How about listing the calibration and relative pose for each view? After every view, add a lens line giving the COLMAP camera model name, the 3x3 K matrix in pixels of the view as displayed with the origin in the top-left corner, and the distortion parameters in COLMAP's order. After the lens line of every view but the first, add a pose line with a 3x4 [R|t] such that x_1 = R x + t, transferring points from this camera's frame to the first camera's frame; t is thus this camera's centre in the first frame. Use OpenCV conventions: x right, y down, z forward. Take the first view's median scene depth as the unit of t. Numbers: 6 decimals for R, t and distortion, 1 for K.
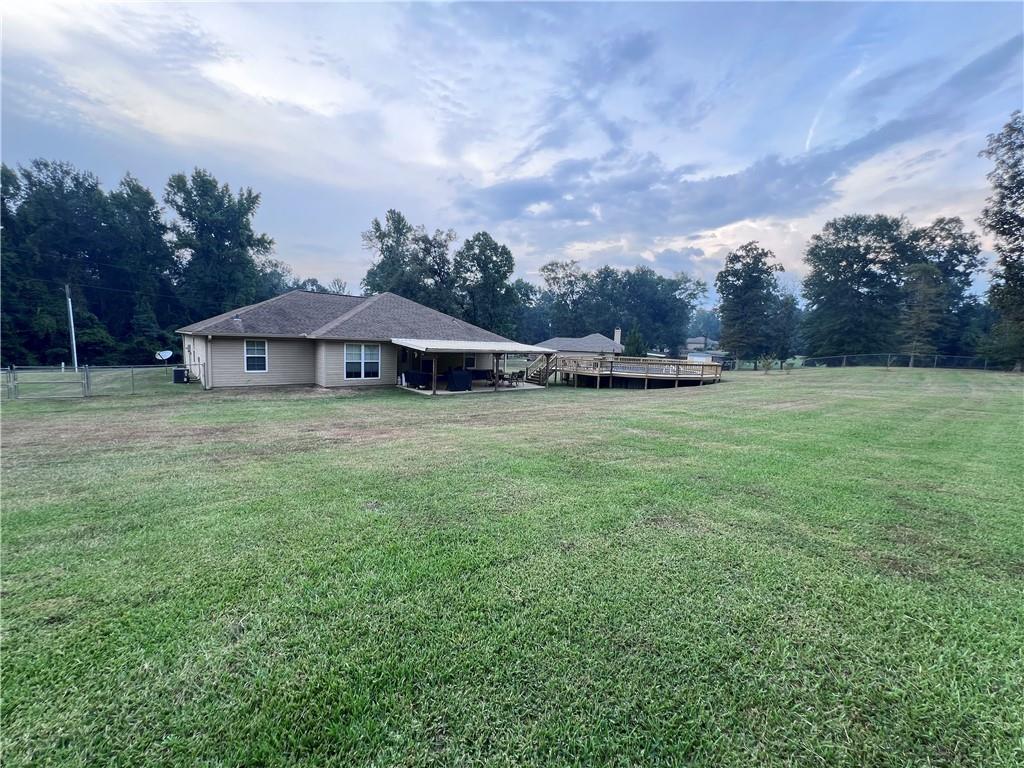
lens RADIAL K [[409.8, 0, 505.2], [0, 409.8, 381.4], [0, 0, 1]] dist [0.001538, 0.001140]
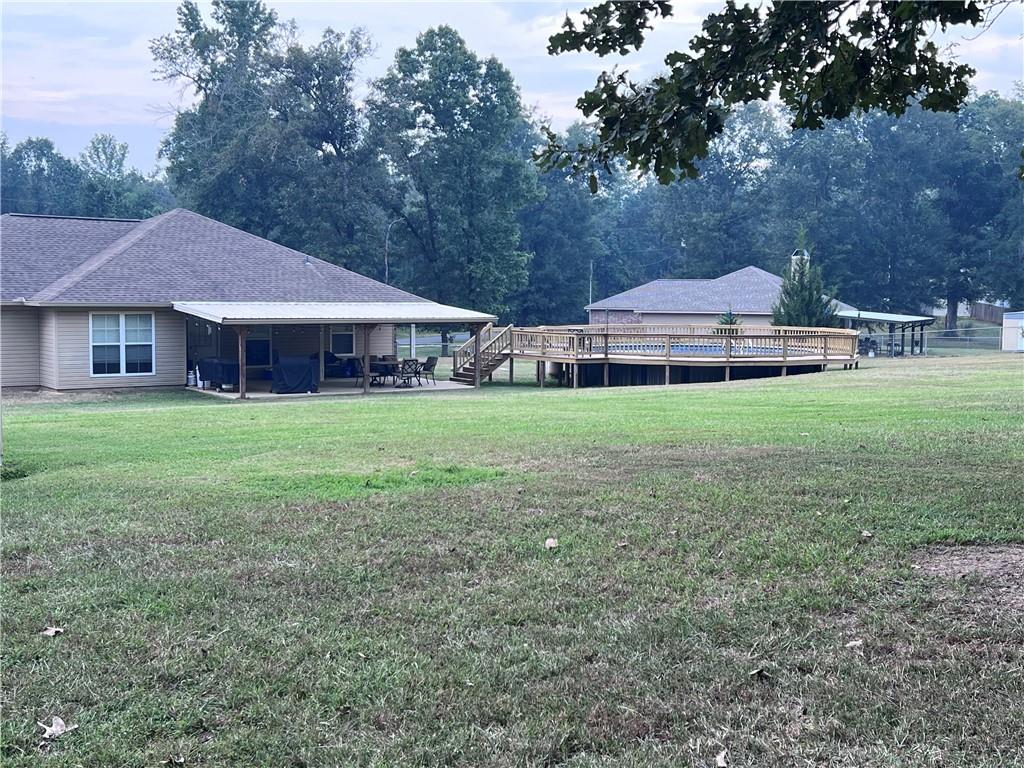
lens RADIAL K [[1257.1, 0, 513.4], [0, 1257.1, 389.6], [0, 0, 1]] dist [0.063638, 0.000000]
pose [[0.996087, -0.021843, -0.085634, 0.130943], [0.020329, 0.999622, -0.018508, 0.022188], [0.086005, 0.016694, 0.996155, -0.267794]]
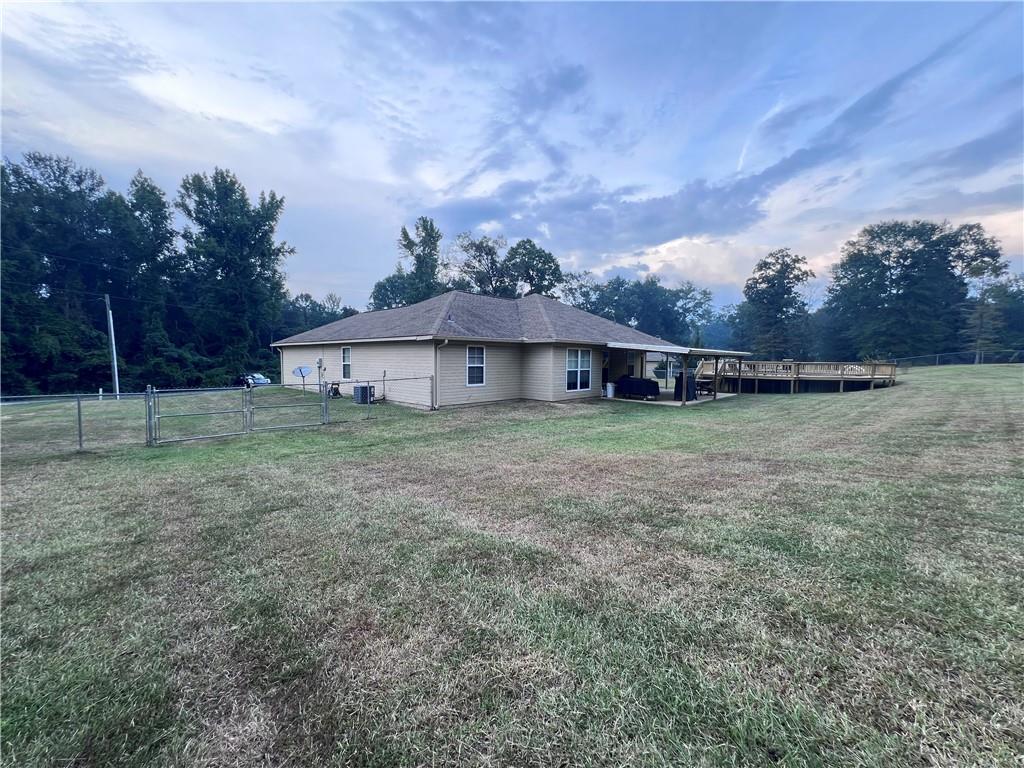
lens RADIAL K [[411.5, 0, 507.8], [0, 411.5, 379.8], [0, 0, 1]] dist [0.001489, 0.000857]
pose [[0.994981, -0.033609, 0.094253, -0.224156], [0.037549, 0.998480, -0.040346, 0.000182], [-0.092753, 0.043683, 0.994730, 0.069997]]
